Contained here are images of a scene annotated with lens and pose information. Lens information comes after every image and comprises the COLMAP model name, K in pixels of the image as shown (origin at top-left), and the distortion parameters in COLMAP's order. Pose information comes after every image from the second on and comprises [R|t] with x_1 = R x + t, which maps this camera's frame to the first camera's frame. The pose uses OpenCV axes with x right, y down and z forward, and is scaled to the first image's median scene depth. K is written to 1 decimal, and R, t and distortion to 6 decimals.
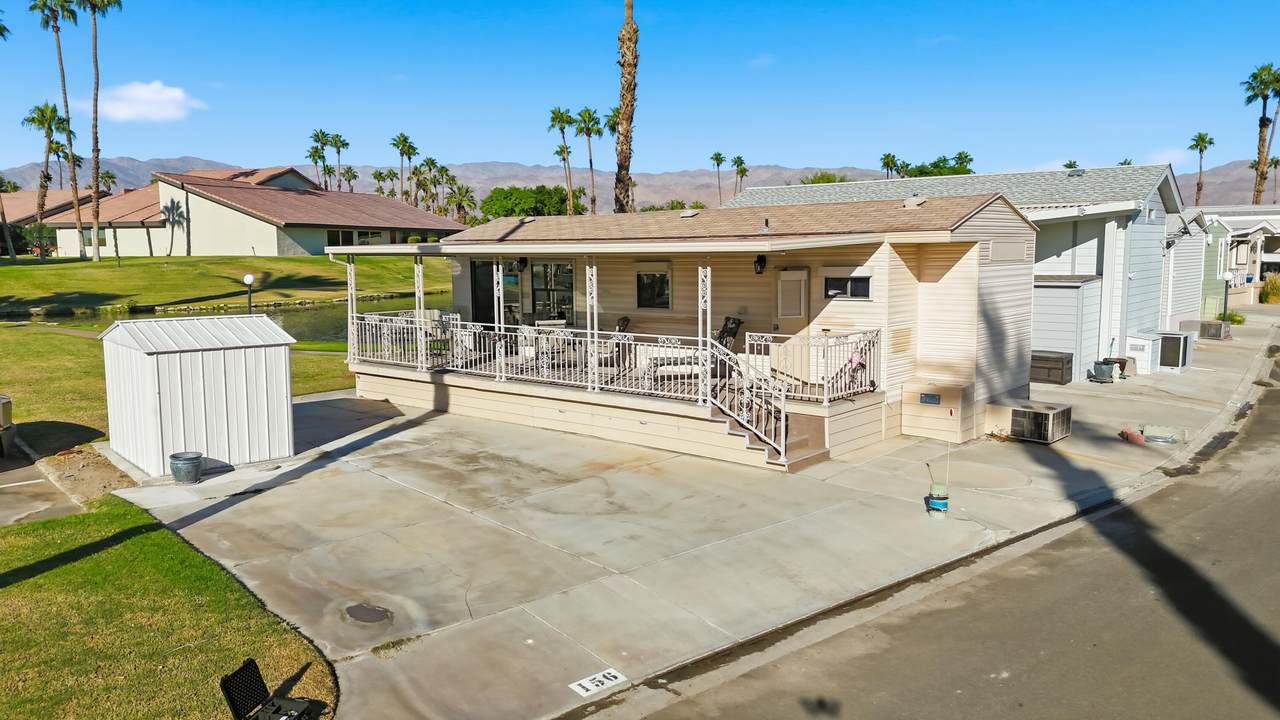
lens RADIAL K [[945.8, 0, 641.7], [0, 945.8, 351.7], [0, 0, 1]] dist [0.084282, -0.080493]
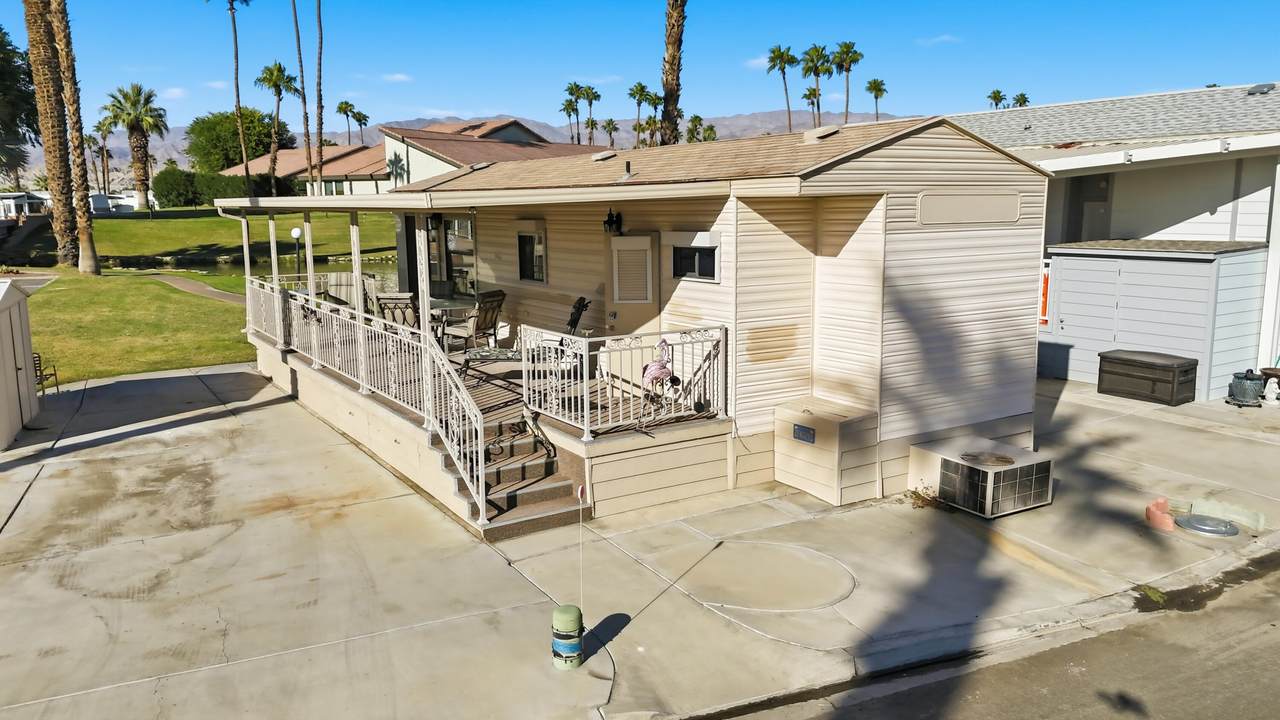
lens RADIAL K [[945.8, 0, 641.7], [0, 945.8, 351.7], [0, 0, 1]] dist [0.084282, -0.080493]
pose [[0.956700, 0.047046, -0.287250, 0.357438], [-0.032314, 0.997918, 0.055819, -0.037867], [0.289278, -0.044120, 0.956228, 0.317868]]
